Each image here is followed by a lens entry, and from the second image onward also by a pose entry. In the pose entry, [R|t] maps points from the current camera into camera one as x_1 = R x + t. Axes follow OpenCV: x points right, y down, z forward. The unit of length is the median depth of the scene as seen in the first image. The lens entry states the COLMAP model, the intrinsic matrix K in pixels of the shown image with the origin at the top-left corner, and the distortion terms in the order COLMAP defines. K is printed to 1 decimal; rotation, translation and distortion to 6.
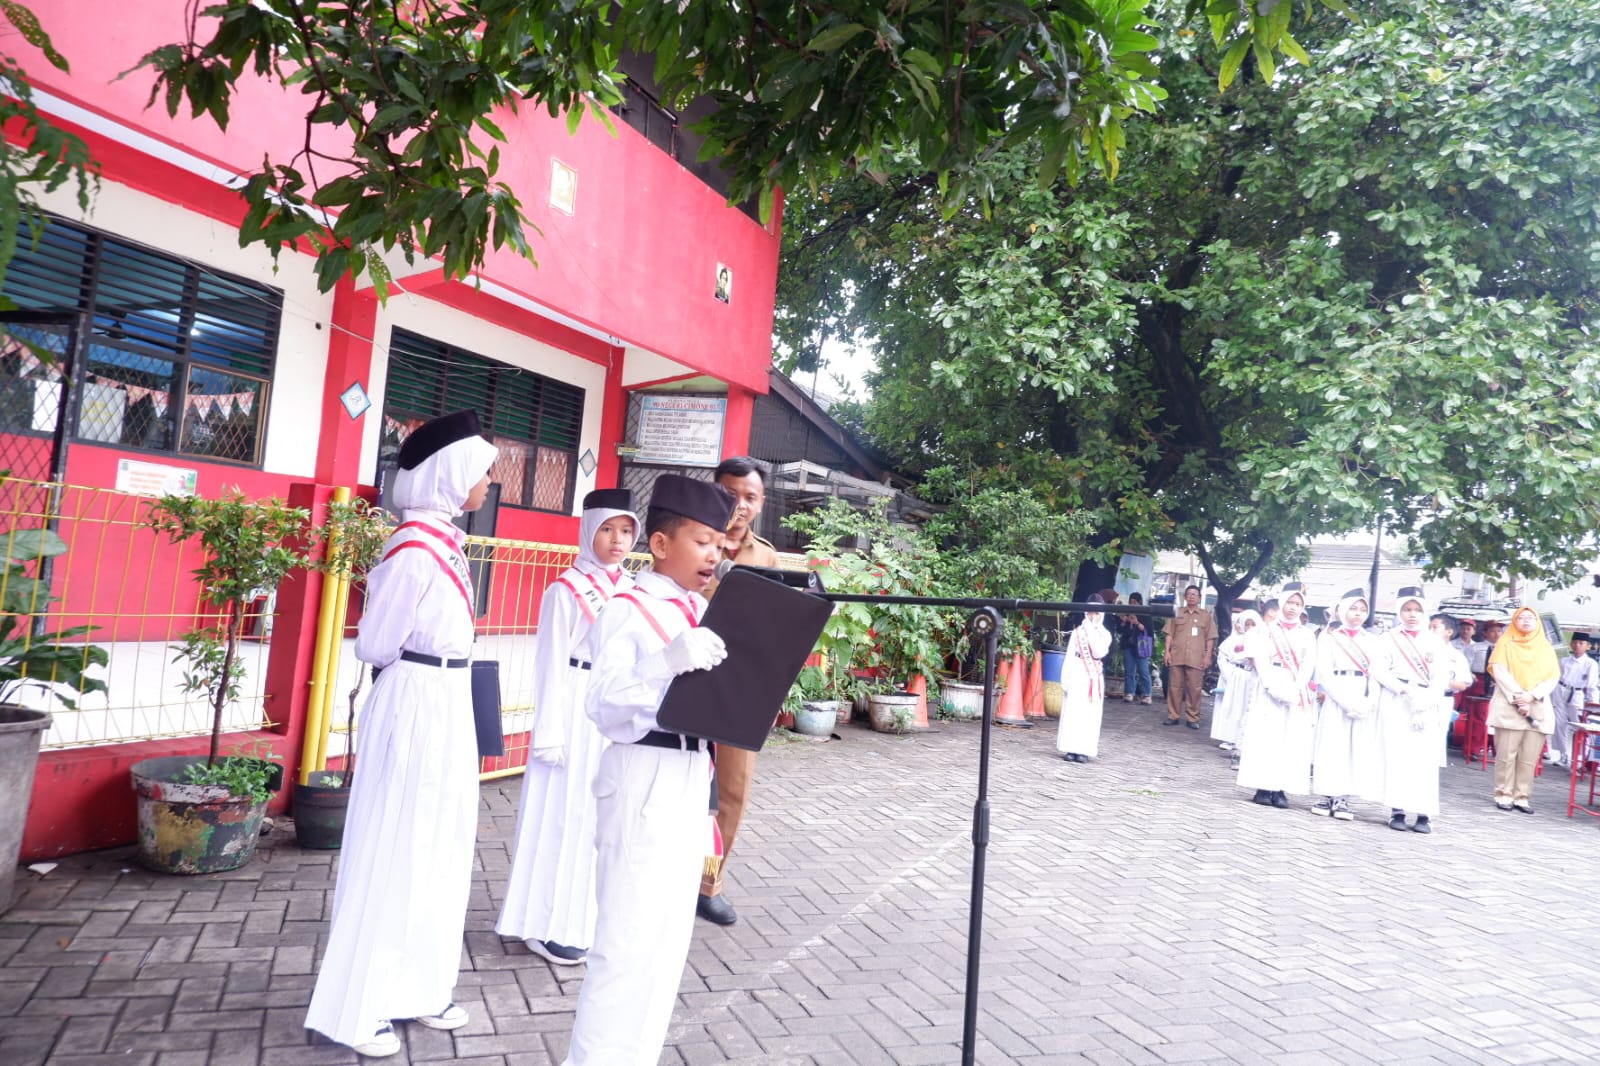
lens RADIAL K [[1042.7, 0, 793.0], [0, 1042.7, 530.0], [0, 0, 1]] dist [-0.010077, -0.001978]
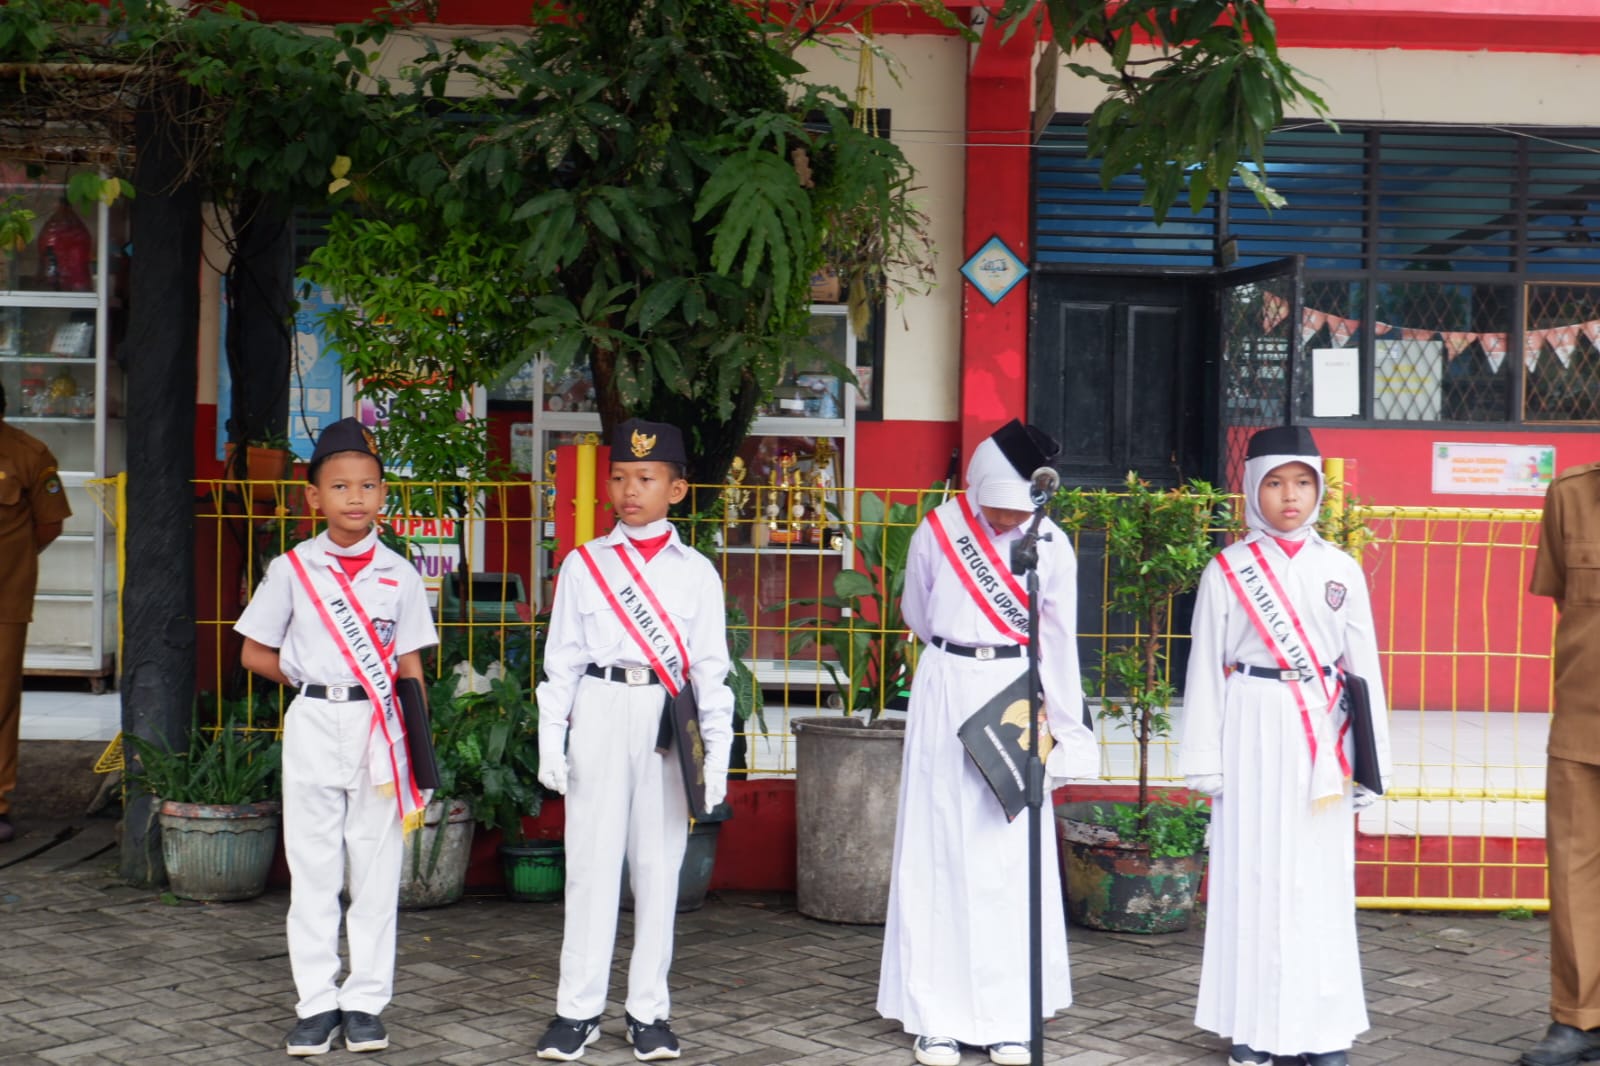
lens RADIAL K [[2177.3, 0, 800.0], [0, 2177.3, 533.0], [0, 0, 1]] dist [-0.035988, -0.016073]
pose [[0.435559, -0.072248, -0.897256, 0.480767], [0.060771, 0.996860, -0.050767, 0.040732], [0.898106, -0.032415, 0.438582, -0.001171]]
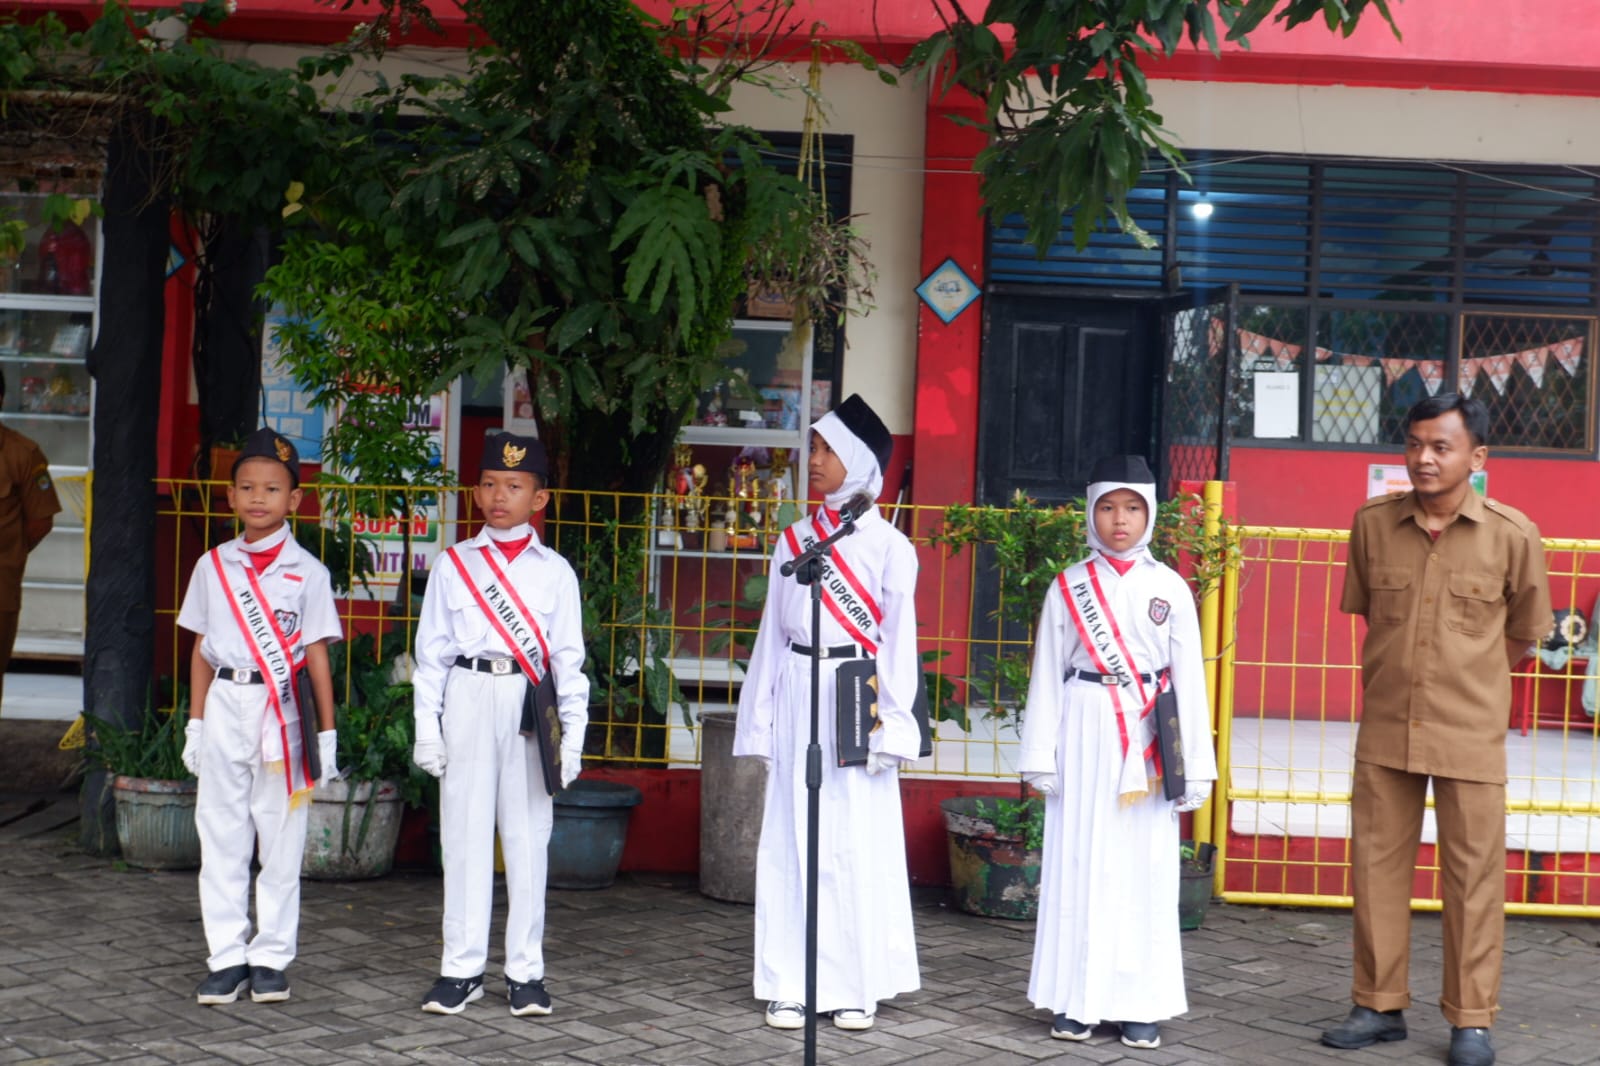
lens RADIAL K [[2177.3, 0, 800.0], [0, 2177.3, 533.0], [0, 0, 1]] dist [-0.035988, -0.016073]
pose [[0.420983, -0.064459, -0.904775, 0.569597], [0.038931, 0.997837, -0.052975, 0.044789], [0.906233, -0.012922, 0.422581, 0.021381]]
